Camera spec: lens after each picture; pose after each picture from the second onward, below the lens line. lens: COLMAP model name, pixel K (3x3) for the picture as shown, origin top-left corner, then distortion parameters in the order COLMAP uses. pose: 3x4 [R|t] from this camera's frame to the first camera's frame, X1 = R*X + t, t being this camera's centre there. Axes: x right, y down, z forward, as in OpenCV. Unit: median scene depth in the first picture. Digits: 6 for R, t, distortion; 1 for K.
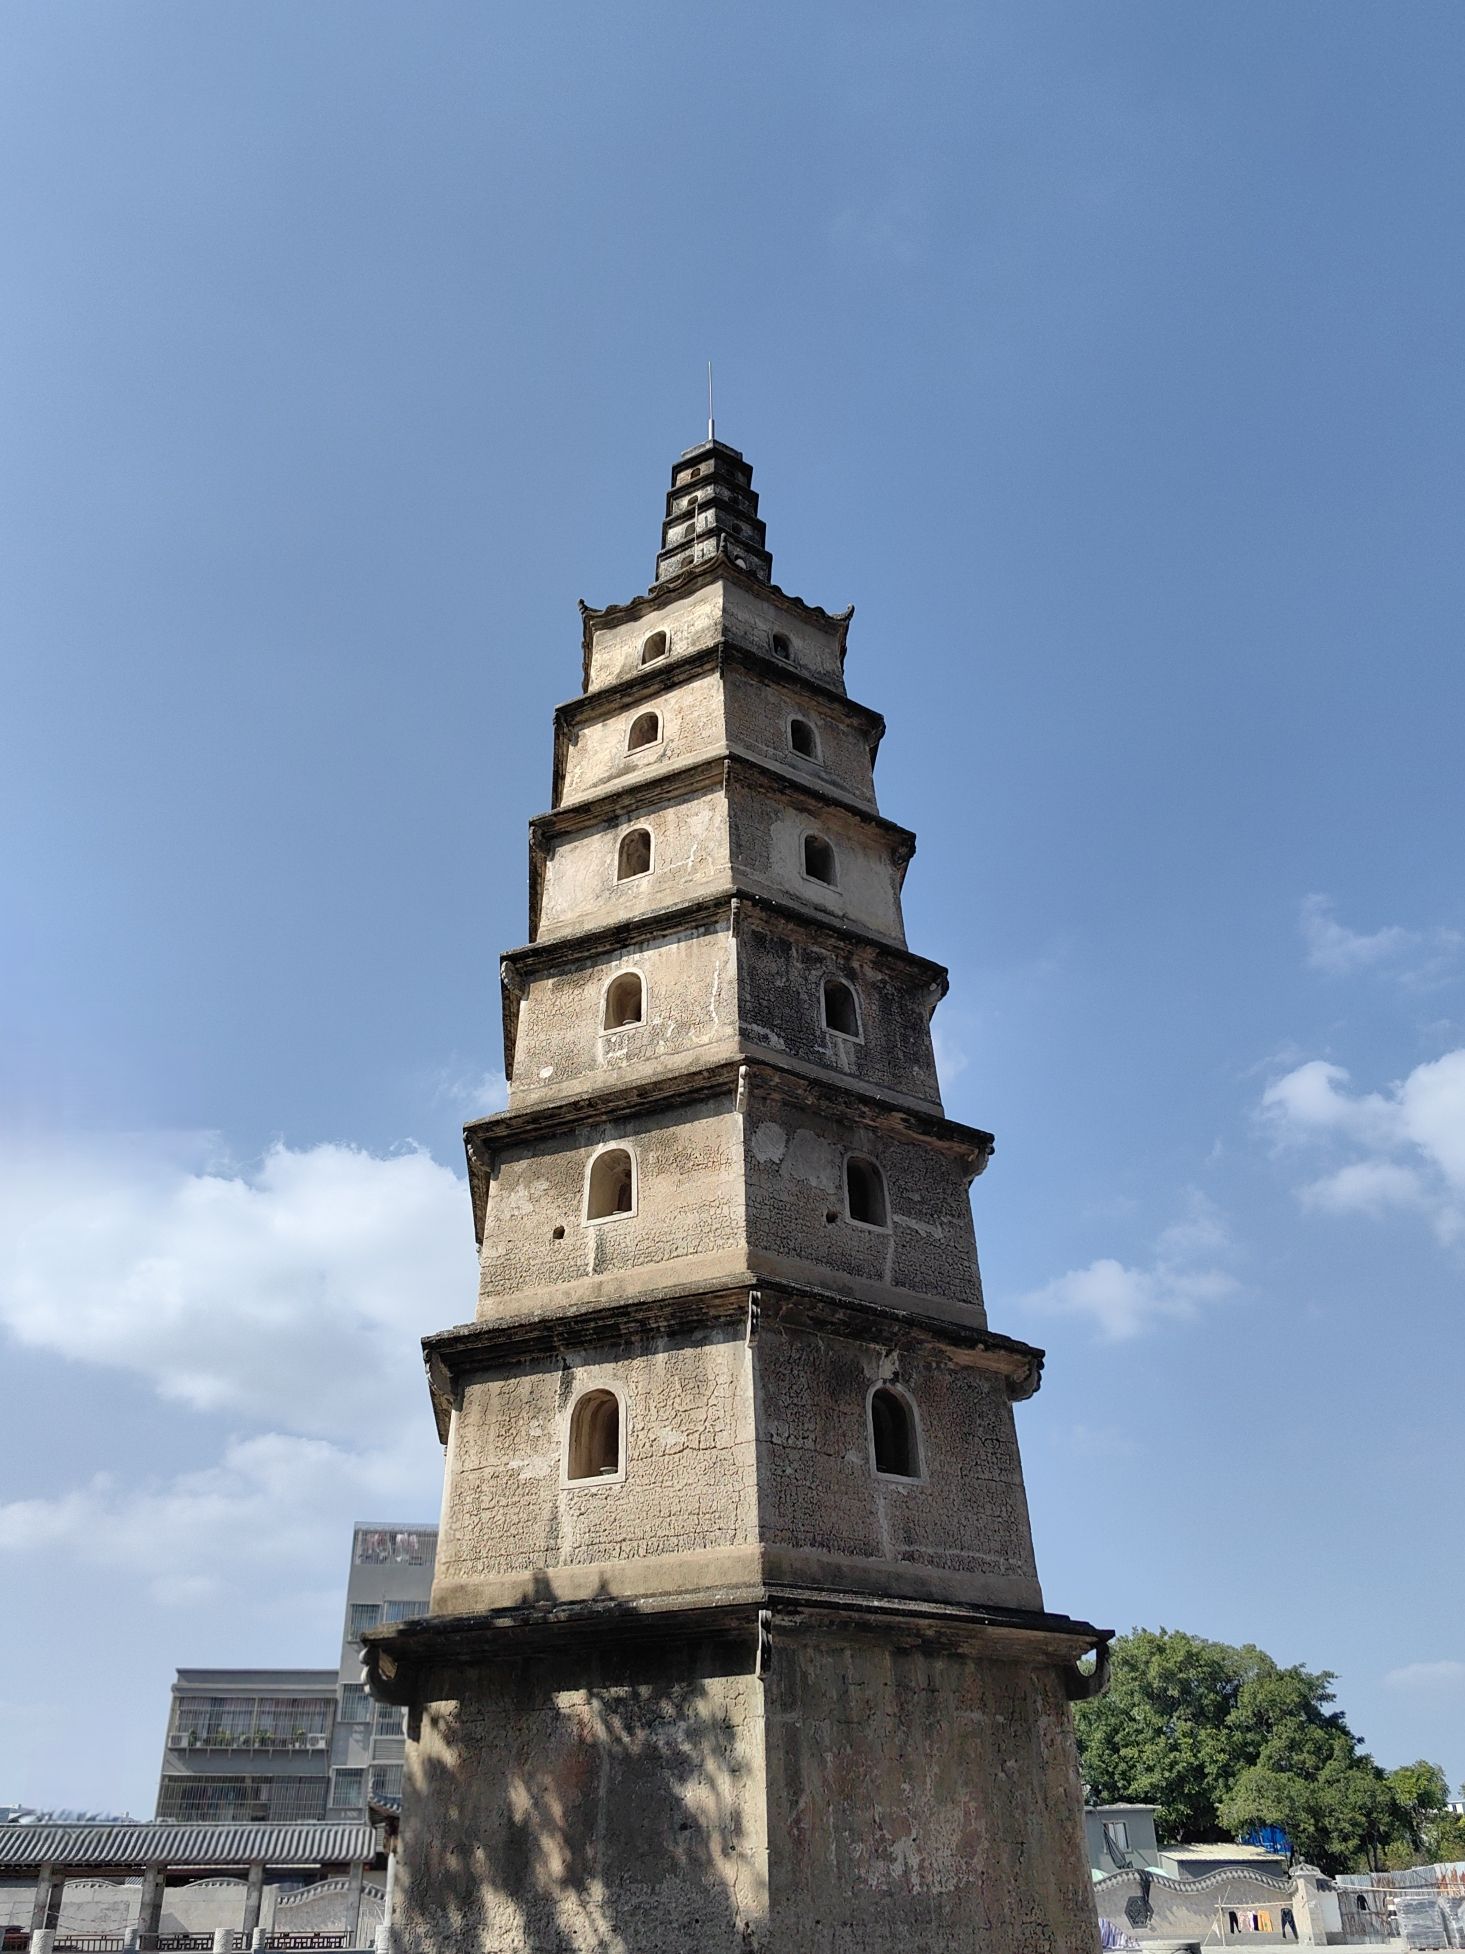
lens RADIAL K [[1533.6, 0, 741.6], [0, 1533.6, 981.8], [0, 0, 1]] dist [0.010453, -0.029214]
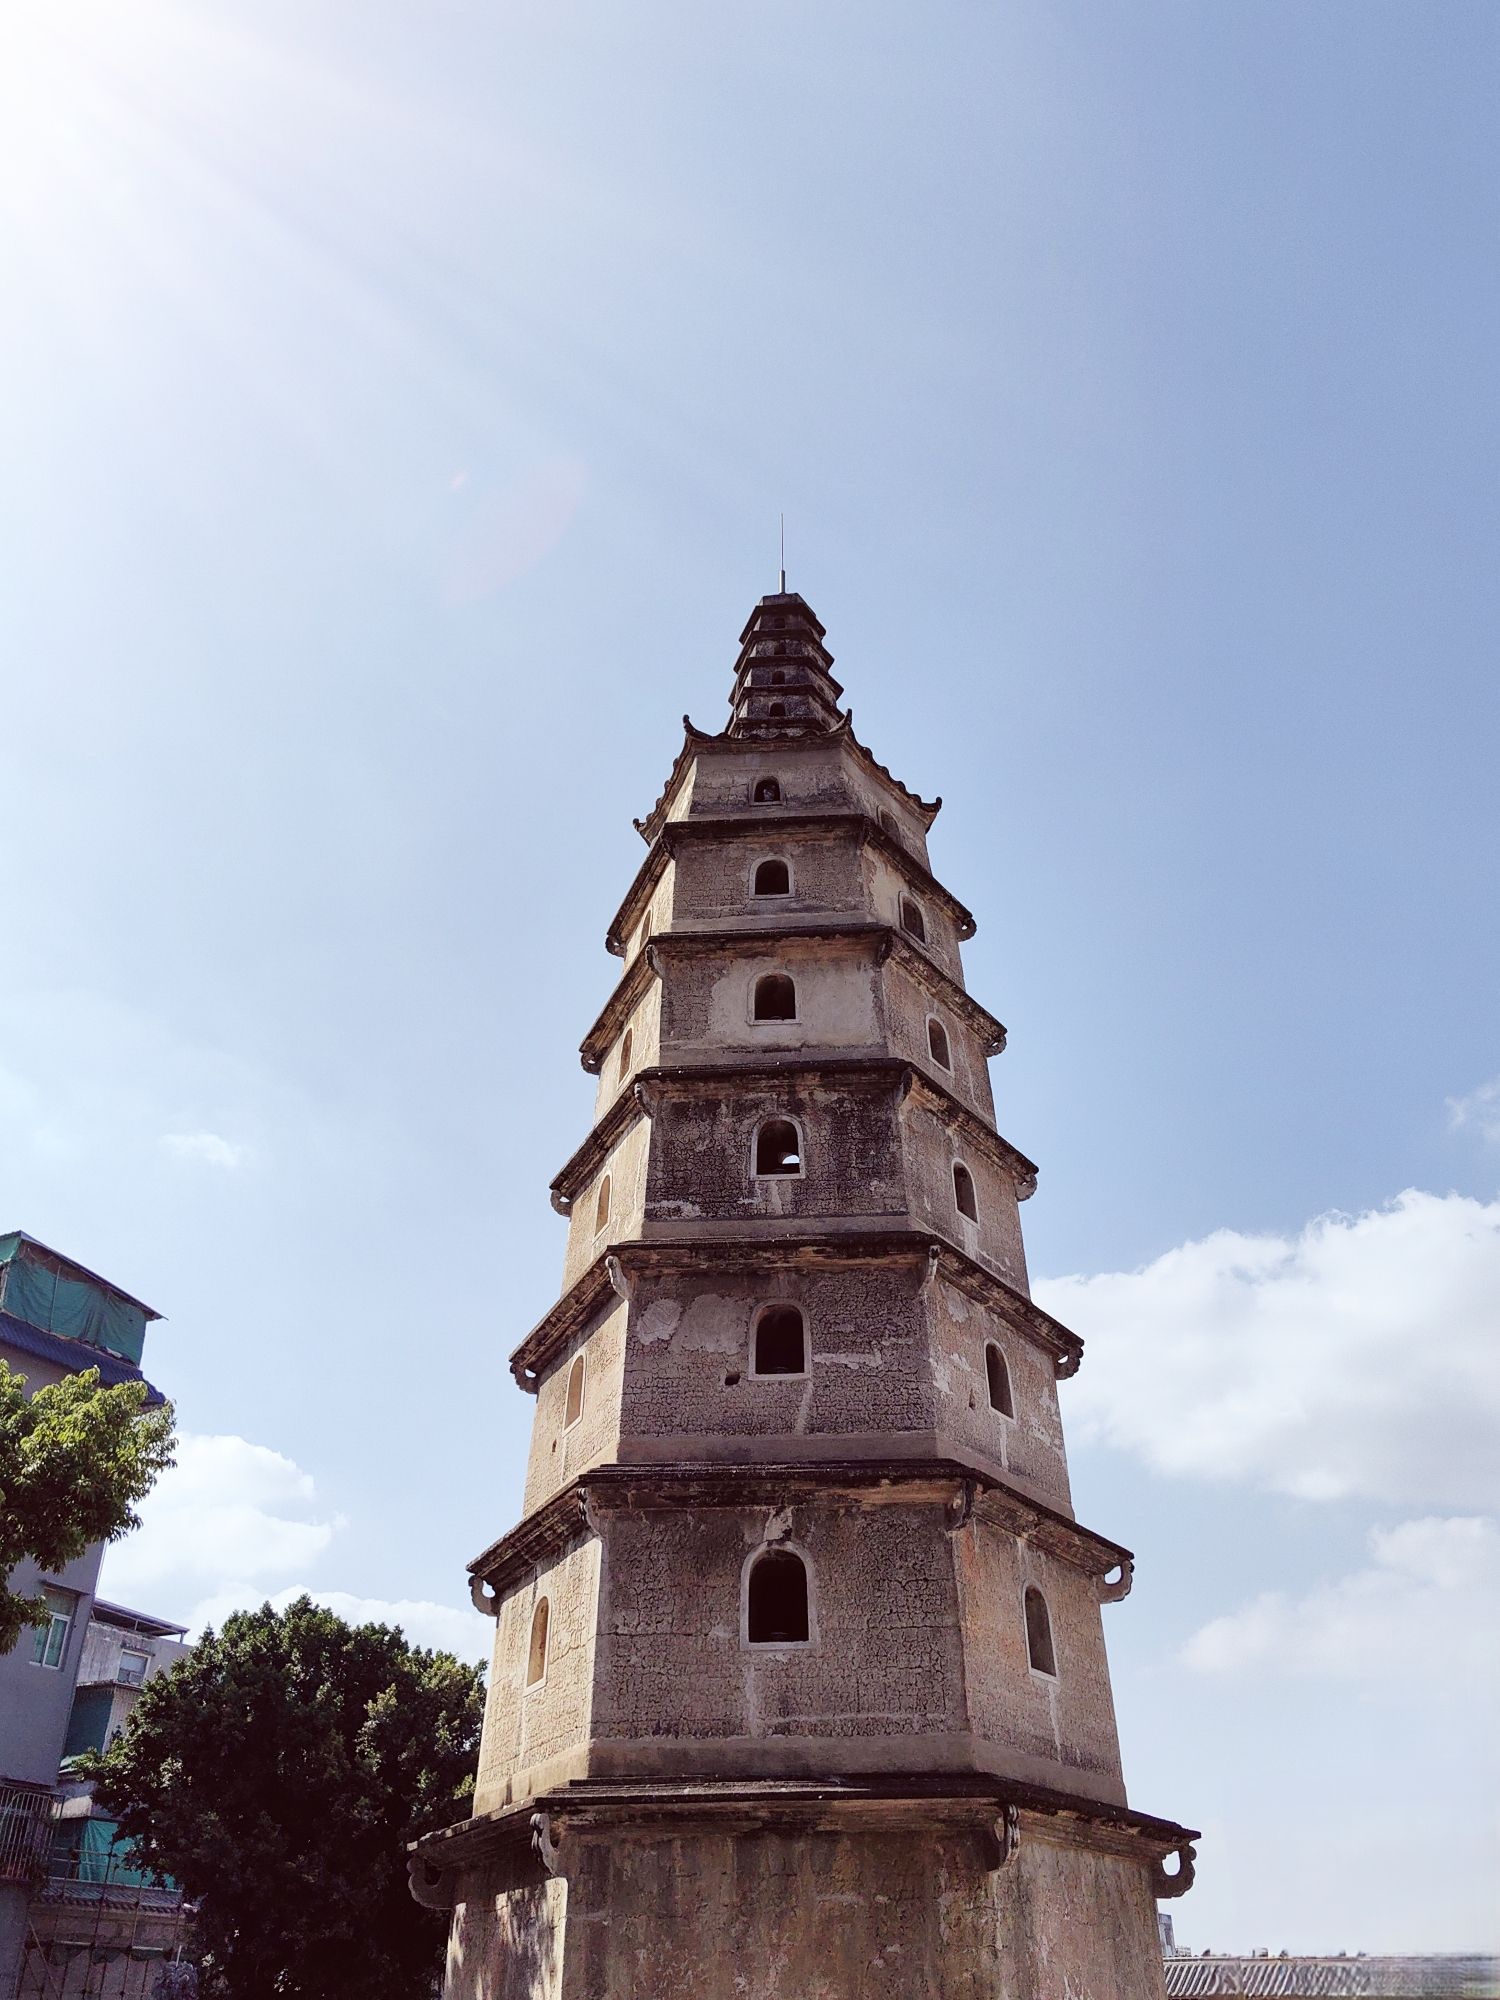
lens RADIAL K [[1569.7, 0, 759.6], [0, 1569.7, 996.5], [0, 0, 1]] dist [0.010453, -0.029214]
pose [[0.785241, -0.340341, -0.517266, 0.722489], [0.319014, 0.938355, -0.133119, 0.066321], [0.530685, -0.060484, 0.845408, 0.178066]]
